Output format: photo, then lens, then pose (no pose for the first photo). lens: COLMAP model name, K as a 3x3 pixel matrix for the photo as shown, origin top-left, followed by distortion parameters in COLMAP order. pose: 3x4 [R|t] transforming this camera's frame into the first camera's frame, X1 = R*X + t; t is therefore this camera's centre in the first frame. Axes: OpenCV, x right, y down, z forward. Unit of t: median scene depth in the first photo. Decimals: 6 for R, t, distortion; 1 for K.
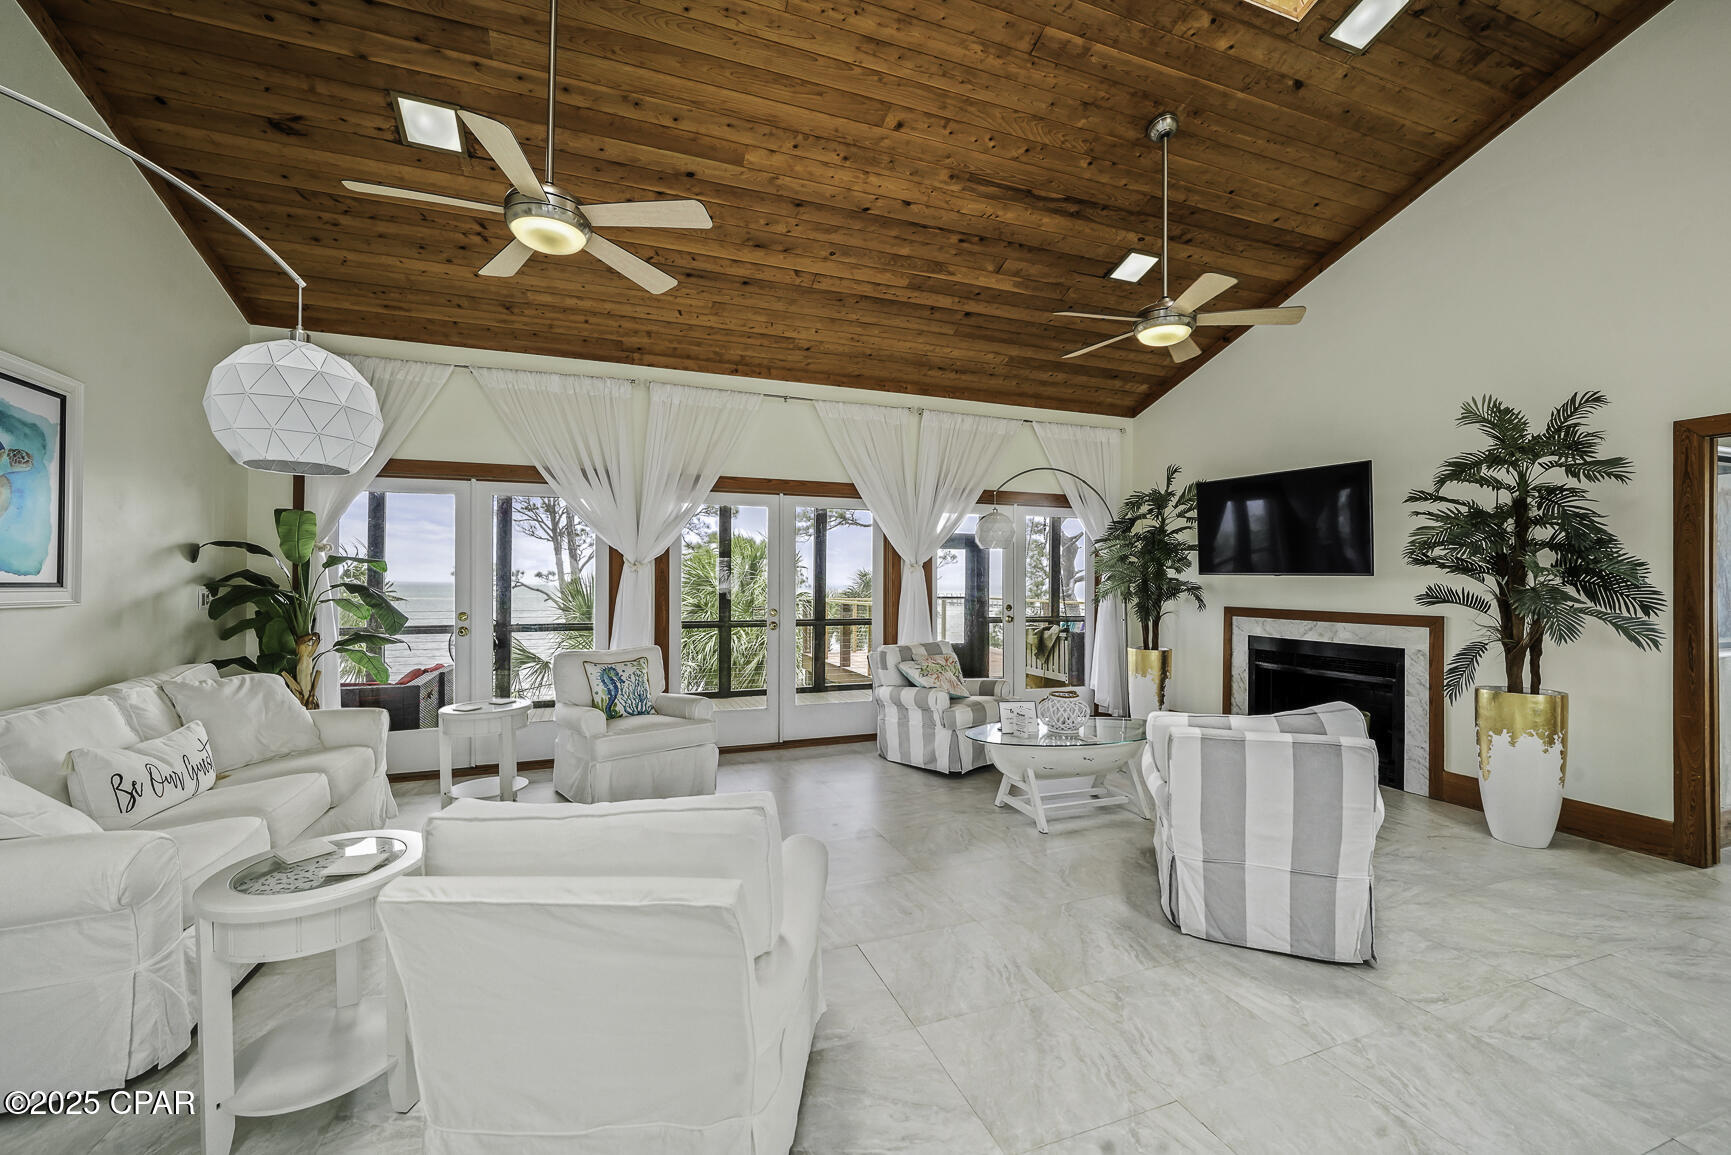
lens RADIAL K [[691.4, 0, 853.6], [0, 691.4, 596.1], [0, 0, 1]] dist [-0.010794, 0.002456]
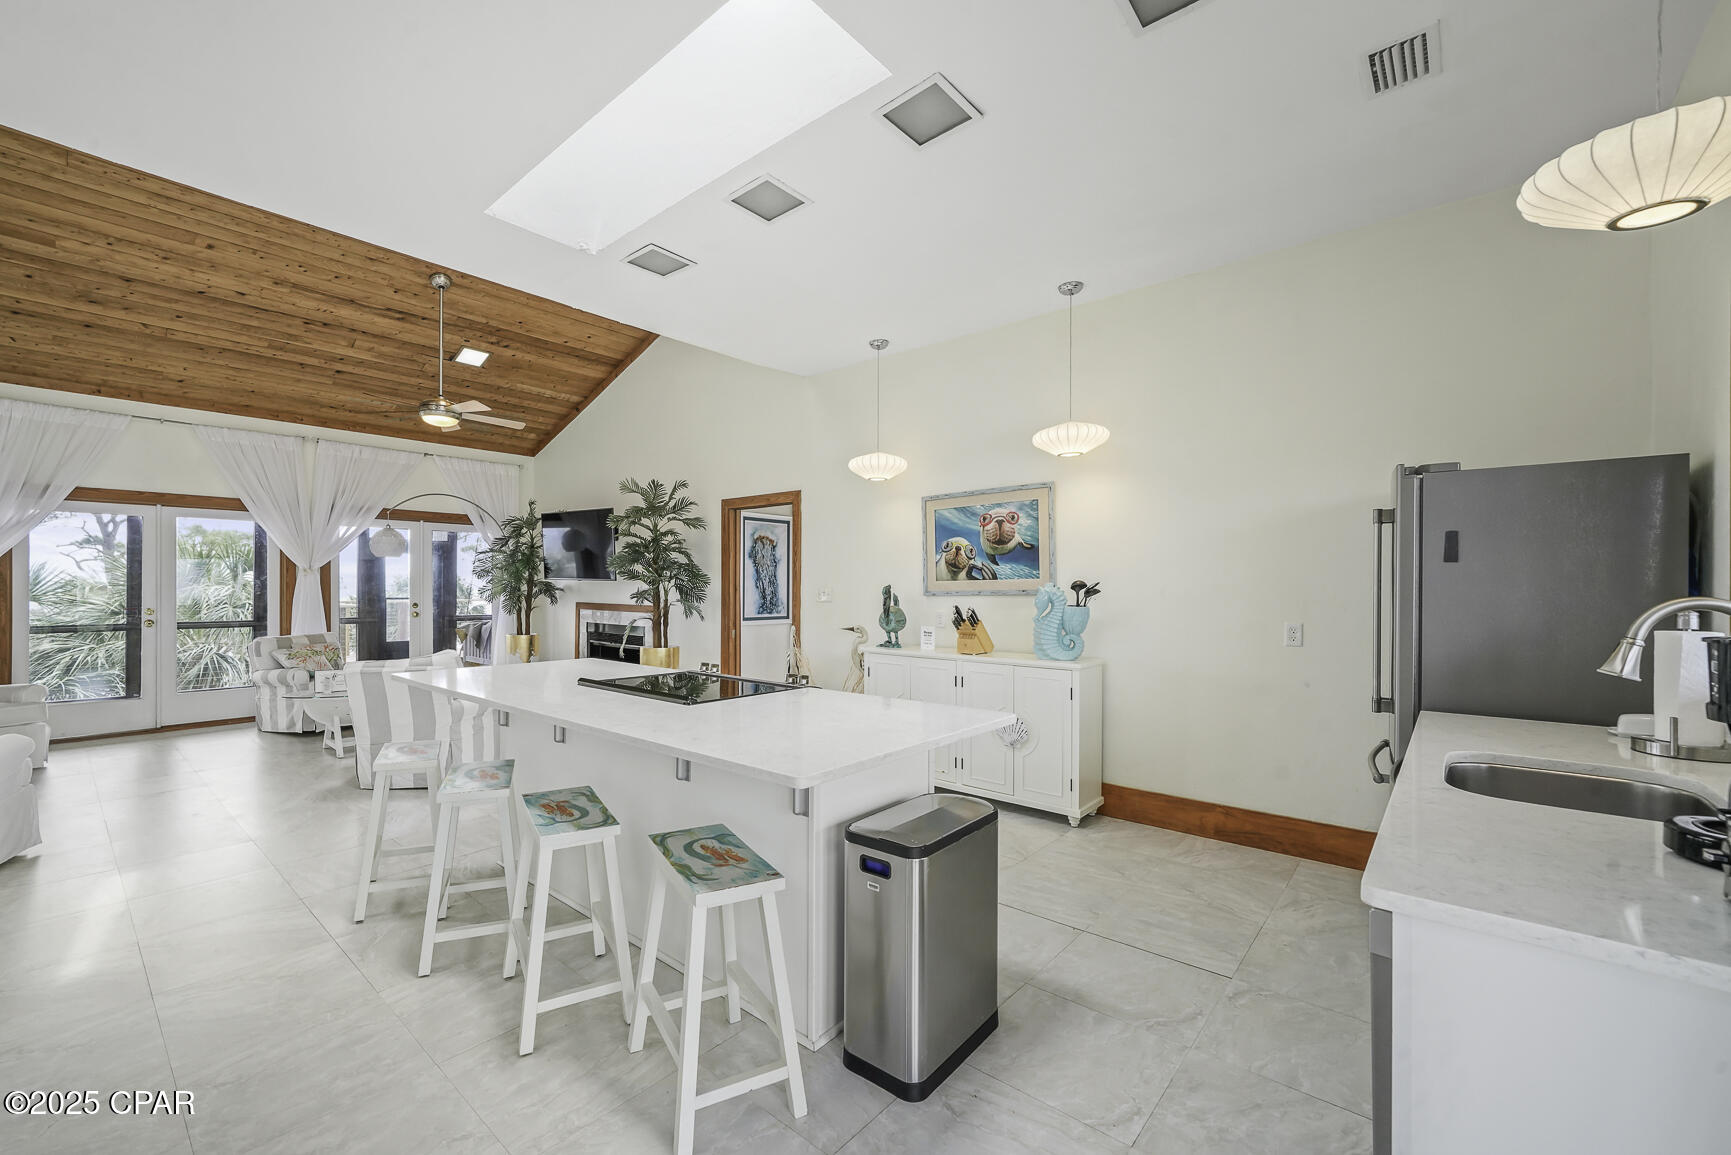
lens RADIAL K [[691.4, 0, 818.4], [0, 691.4, 590.2], [0, 0, 1]] dist [-0.010794, 0.002456]
pose [[0.880756, -0.004147, 0.473552, 0.406741], [0.007950, 0.999950, -0.006031, 0.006267], [-0.473504, 0.009076, 0.880745, -0.629166]]
